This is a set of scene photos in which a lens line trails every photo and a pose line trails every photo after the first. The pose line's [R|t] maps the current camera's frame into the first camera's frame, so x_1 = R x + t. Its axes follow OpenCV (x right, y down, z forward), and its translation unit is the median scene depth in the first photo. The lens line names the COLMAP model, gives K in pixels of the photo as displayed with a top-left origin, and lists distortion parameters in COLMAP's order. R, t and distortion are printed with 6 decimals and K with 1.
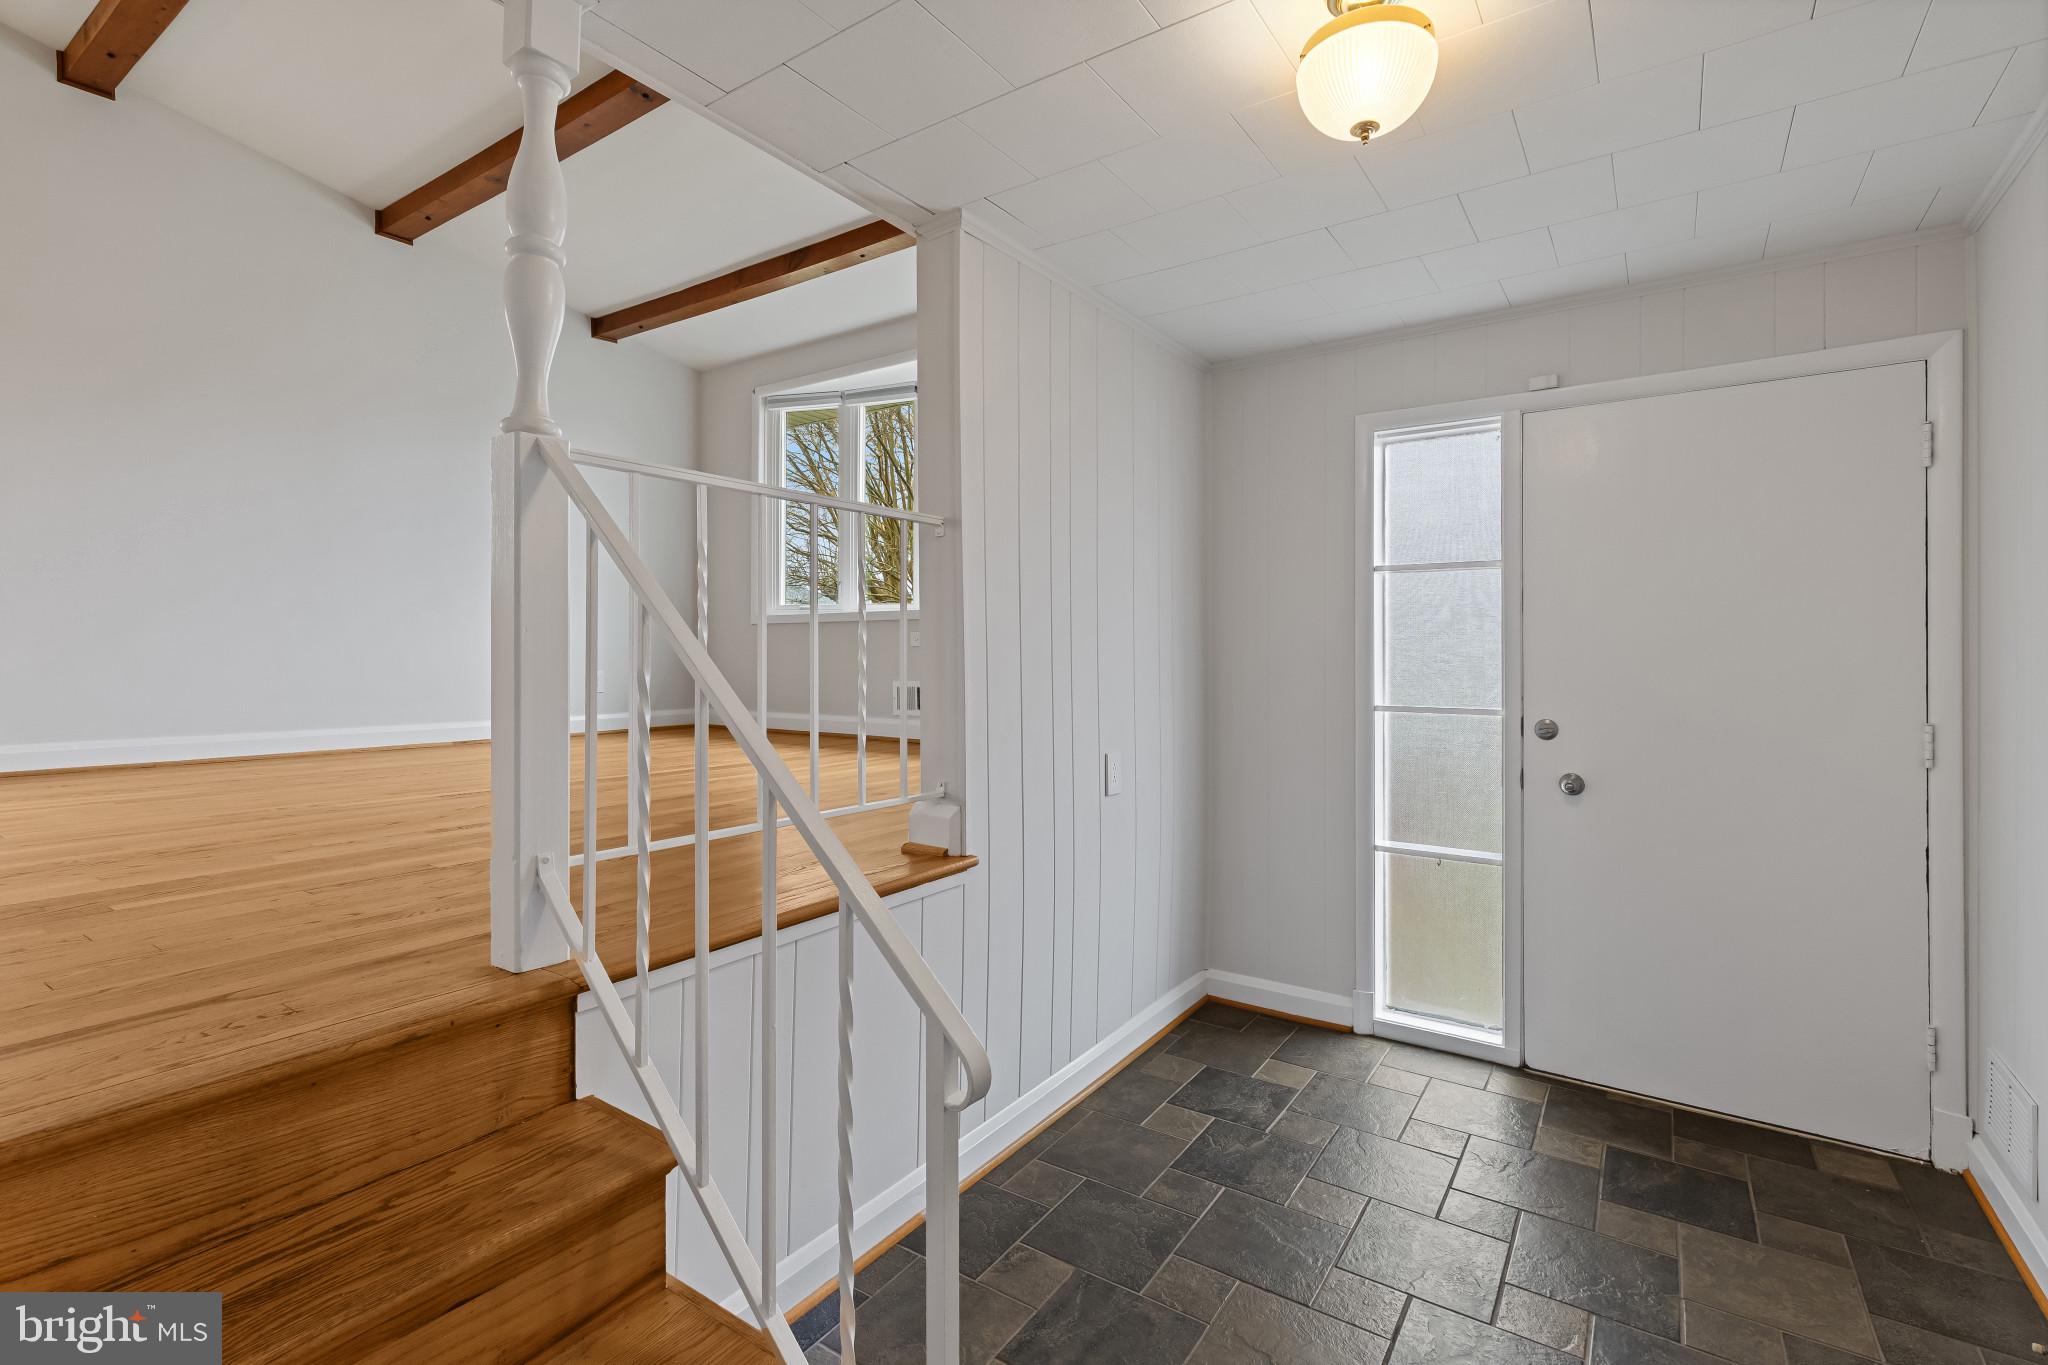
lens RADIAL K [[915.1, 0, 1024.6], [0, 915.1, 667.4], [0, 0, 1]] dist [0.001384, -0.000271]
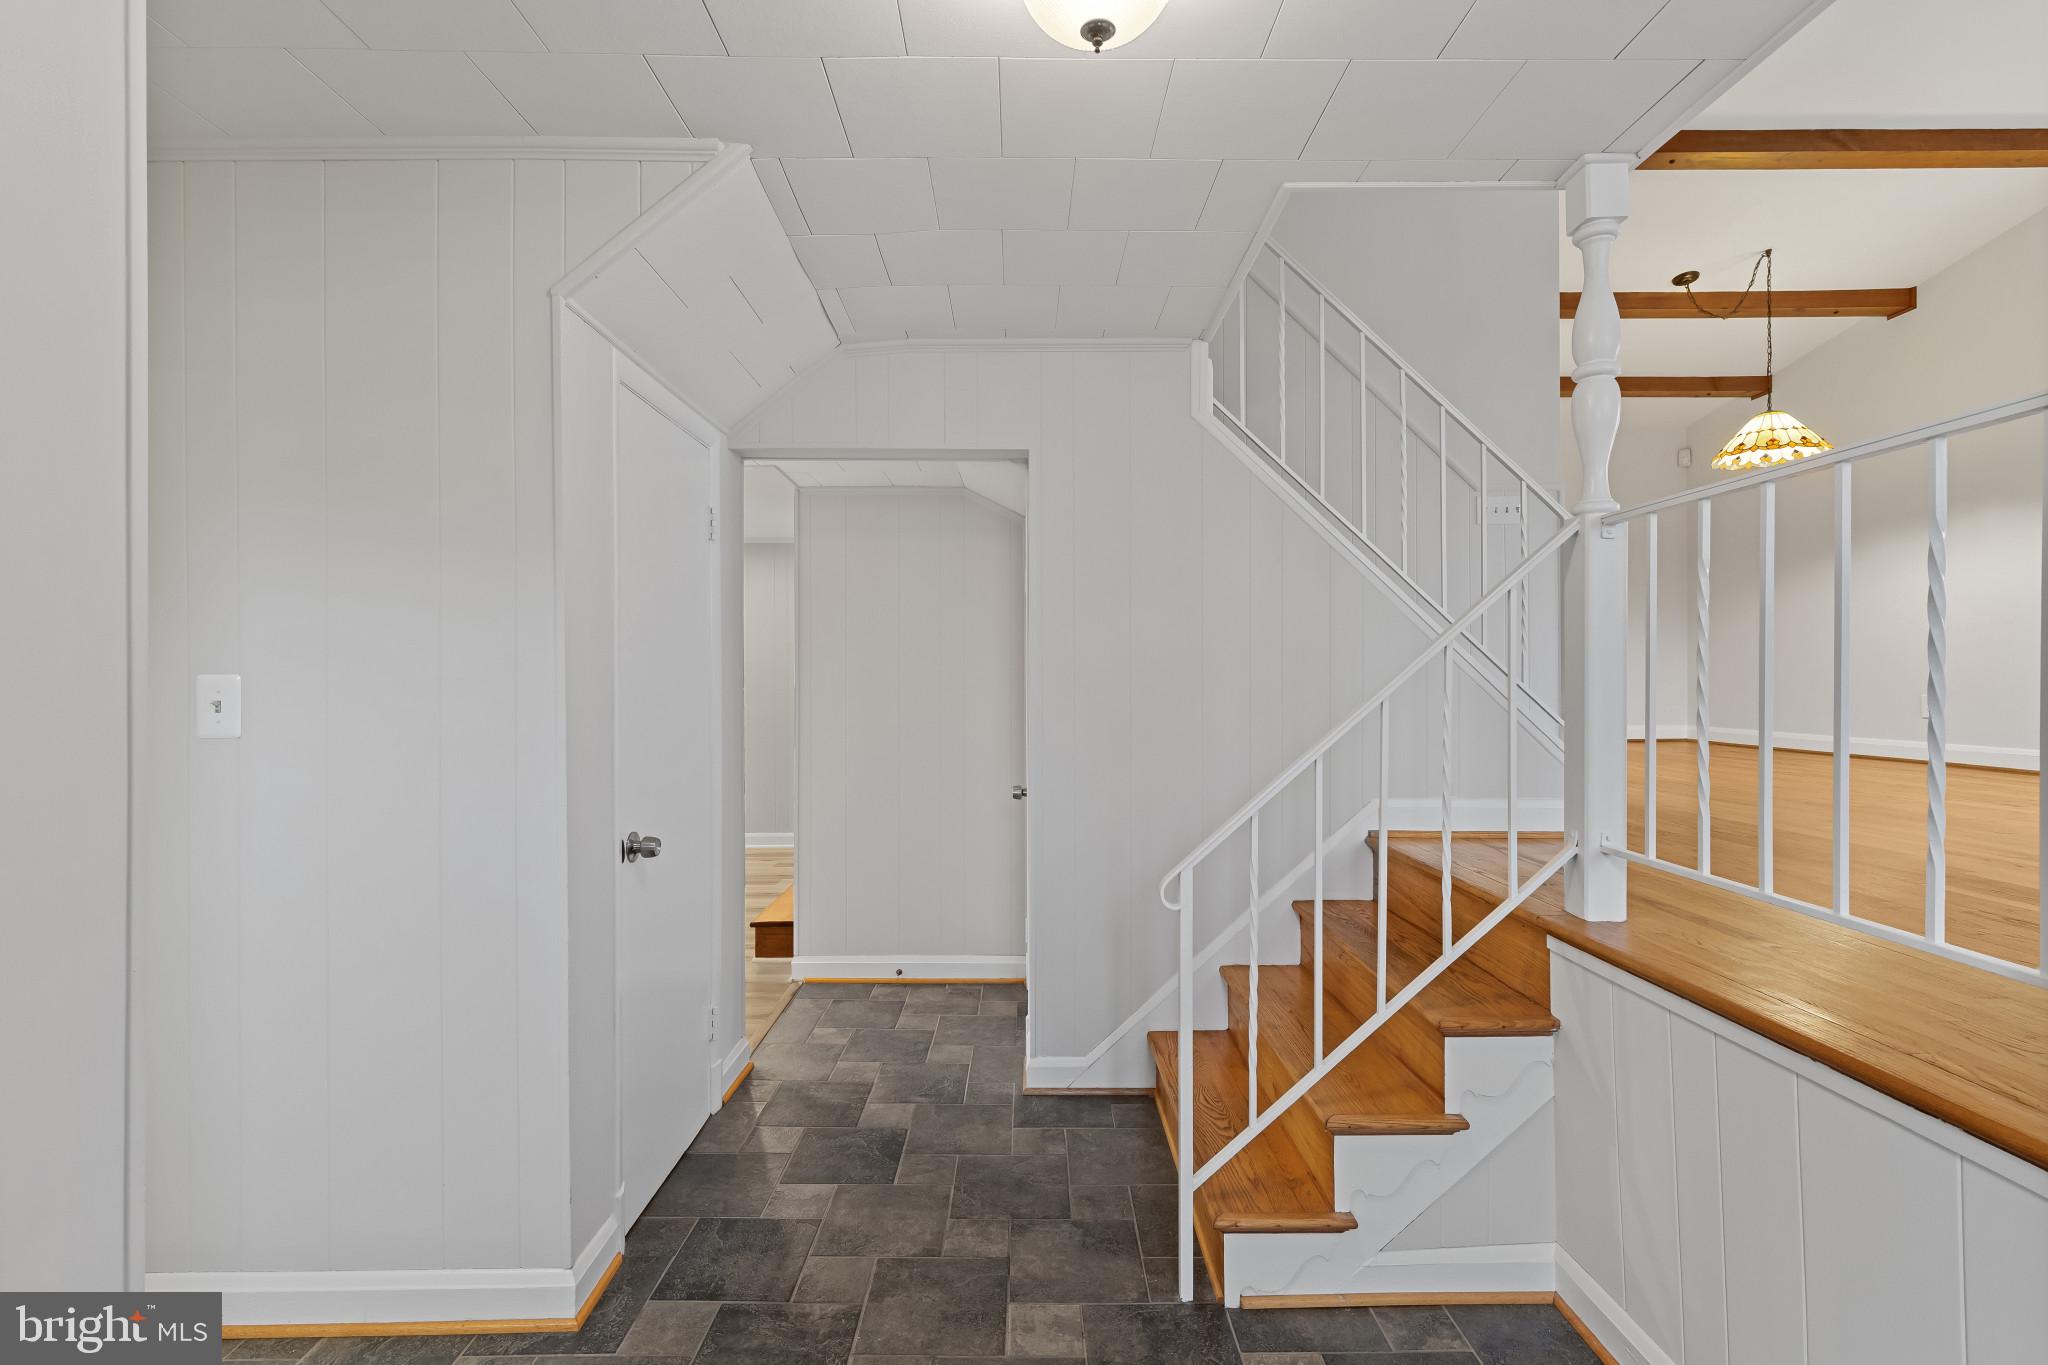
lens RADIAL K [[915.1, 0, 1024.8], [0, 915.1, 681.0], [0, 0, 1]] dist [0.001384, -0.000271]
pose [[-0.826838, -0.000326, -0.562441, 0.778134], [-0.004881, 0.999966, 0.006596, -0.003252], [0.562420, 0.008199, -0.826811, 1.498498]]
